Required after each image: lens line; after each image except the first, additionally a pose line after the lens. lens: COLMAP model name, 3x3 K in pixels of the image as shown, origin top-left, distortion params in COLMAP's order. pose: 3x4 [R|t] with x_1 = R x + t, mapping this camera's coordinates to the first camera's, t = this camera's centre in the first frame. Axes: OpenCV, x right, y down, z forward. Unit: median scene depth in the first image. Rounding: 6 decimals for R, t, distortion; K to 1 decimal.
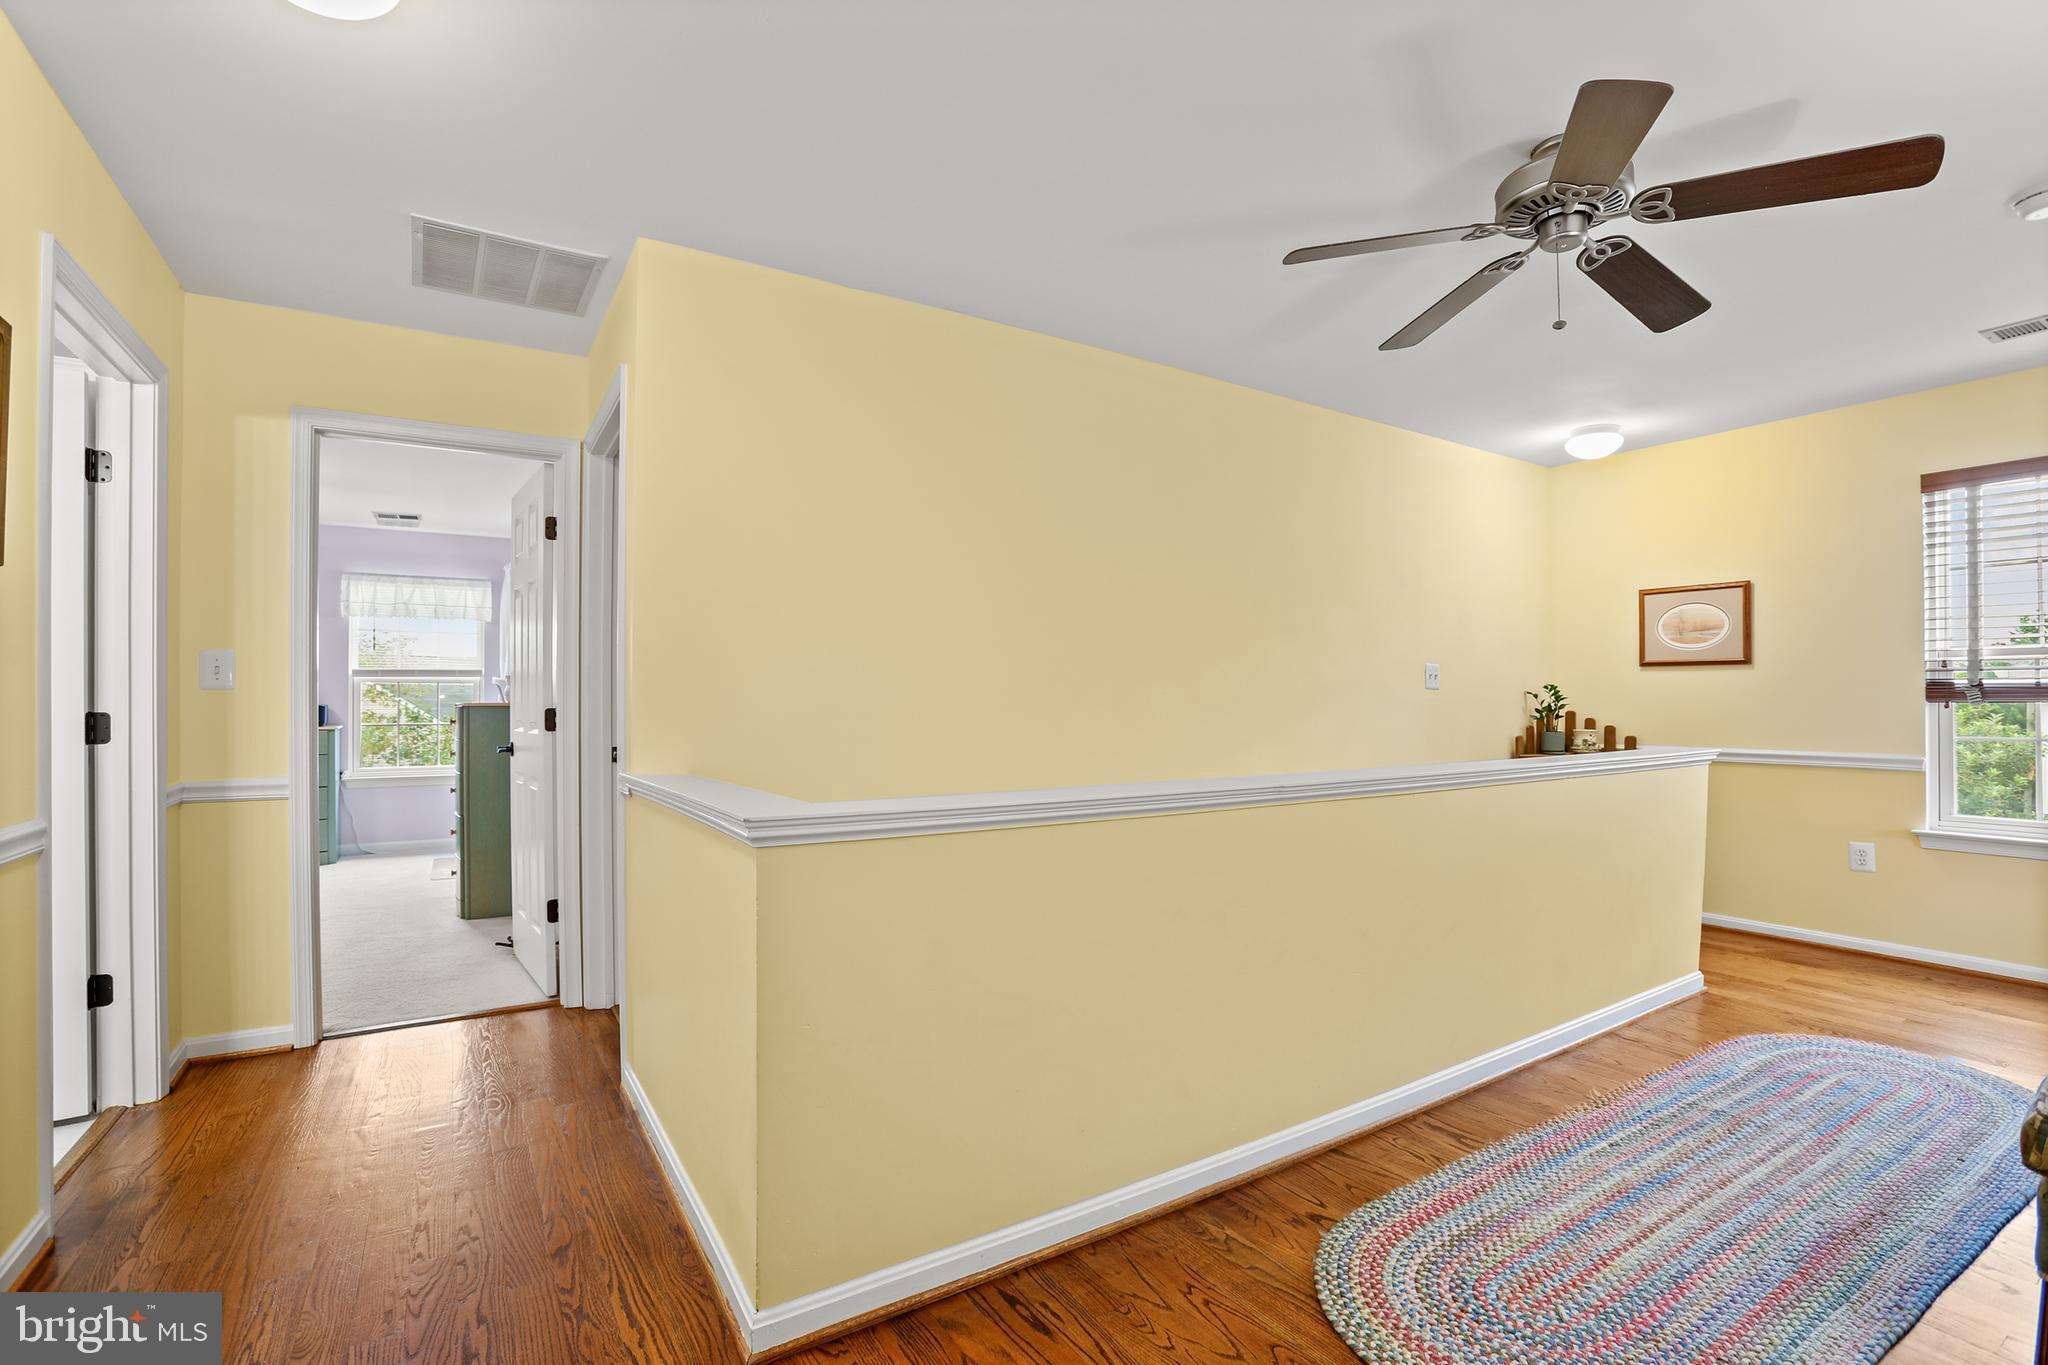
lens RADIAL K [[941.5, 0, 1021.0], [0, 941.5, 690.0], [0, 0, 1]] dist [-0.047809, 0.000783]
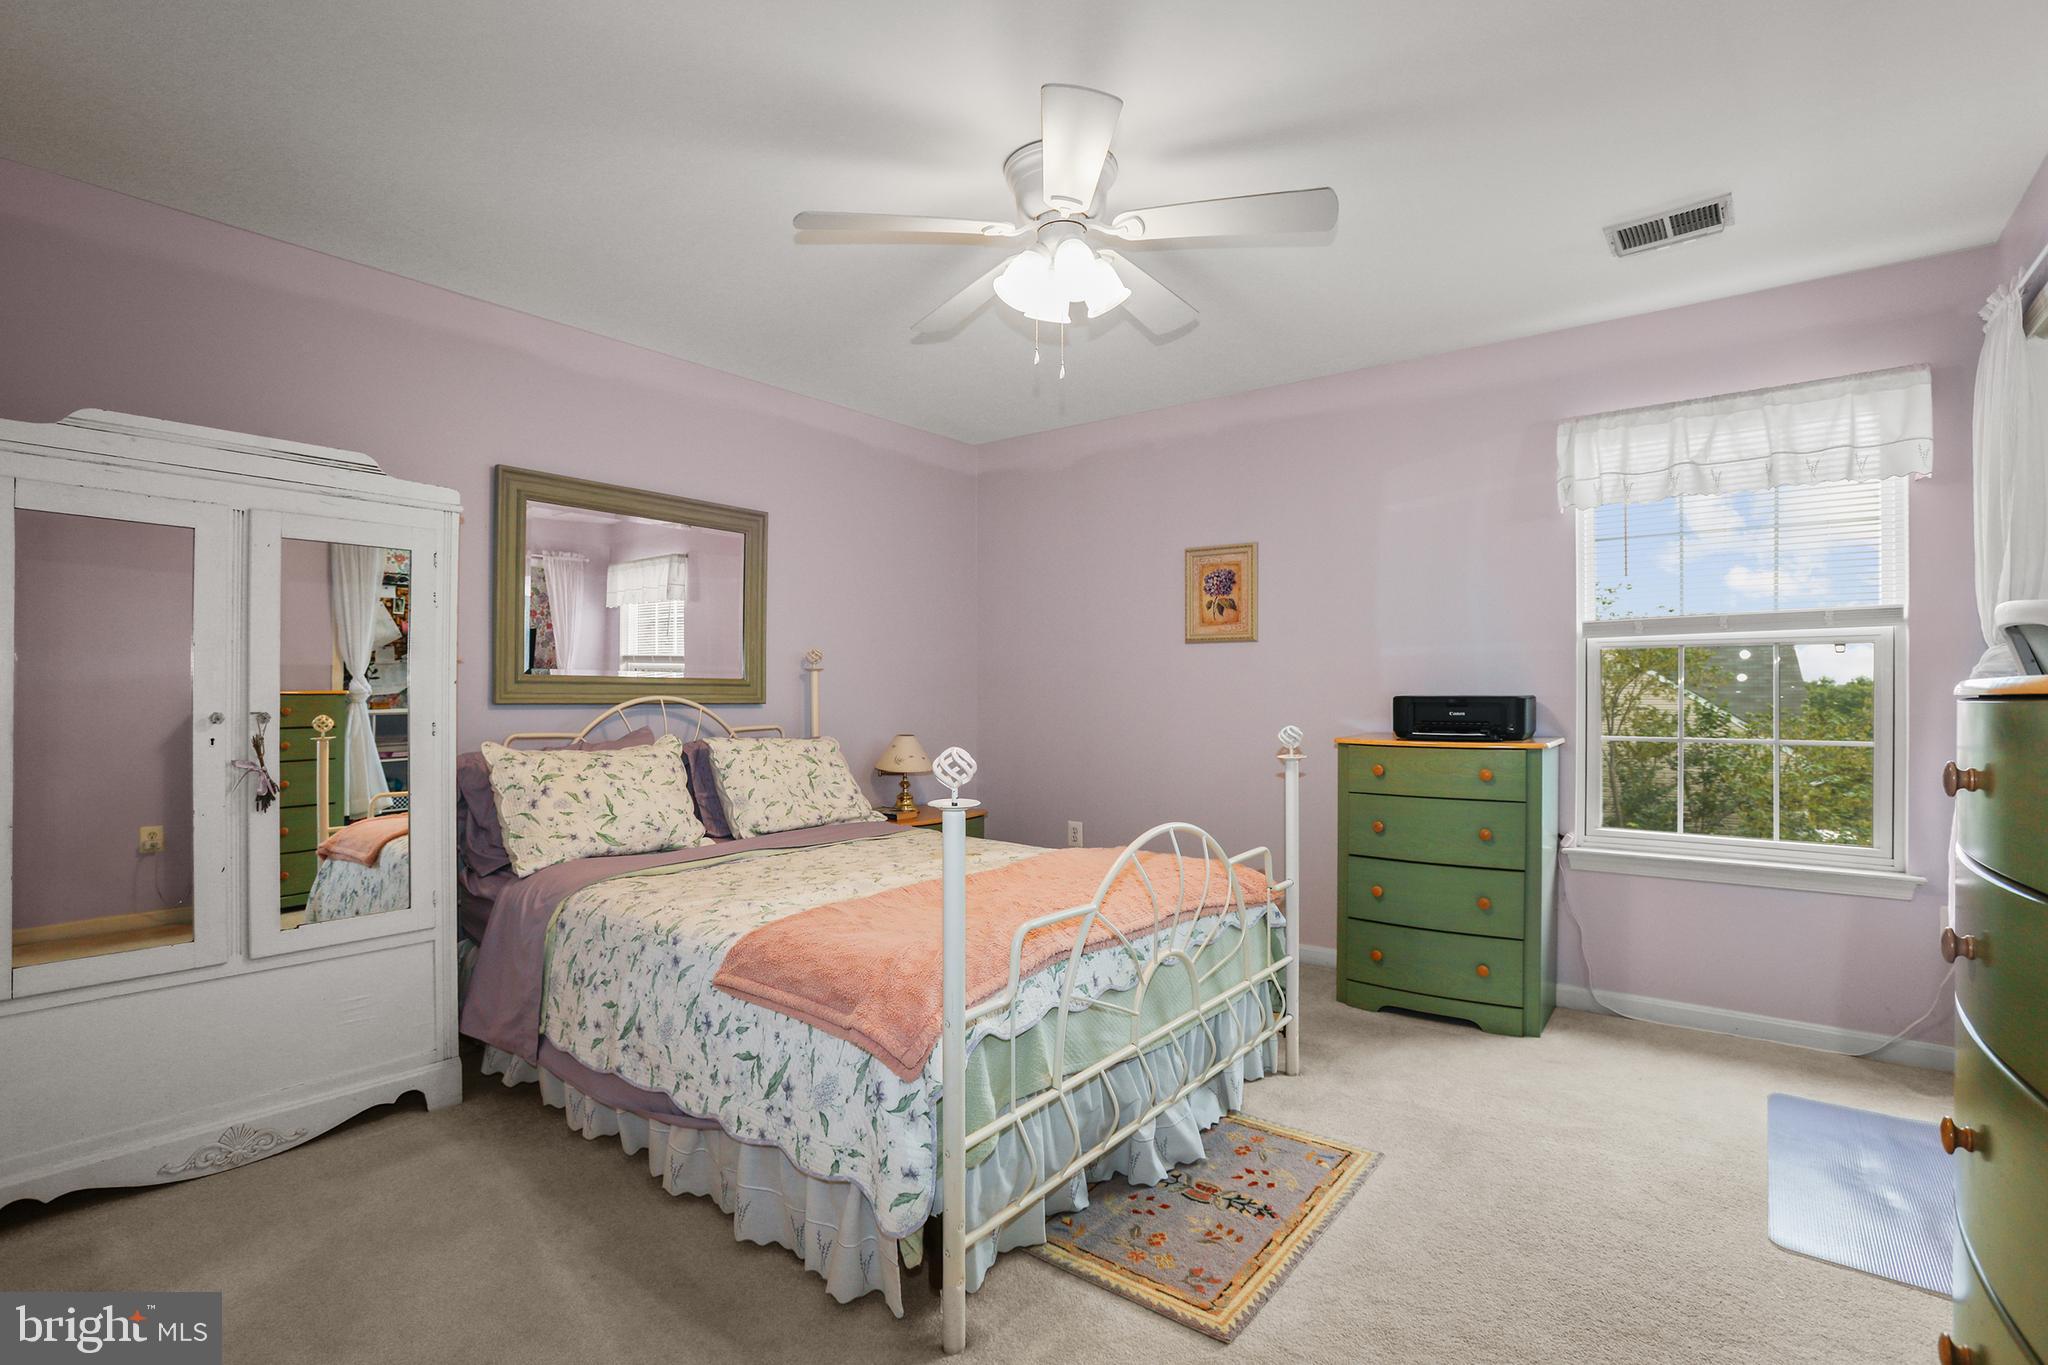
lens RADIAL K [[941.5, 0, 1021.0], [0, 941.5, 690.0], [0, 0, 1]] dist [-0.047809, 0.000783]
pose [[0.342105, -0.002692, -0.939658, -0.367650], [0.007802, 0.999970, -0.000024, 0.010568], [0.939629, -0.007323, 0.342115, 0.546708]]
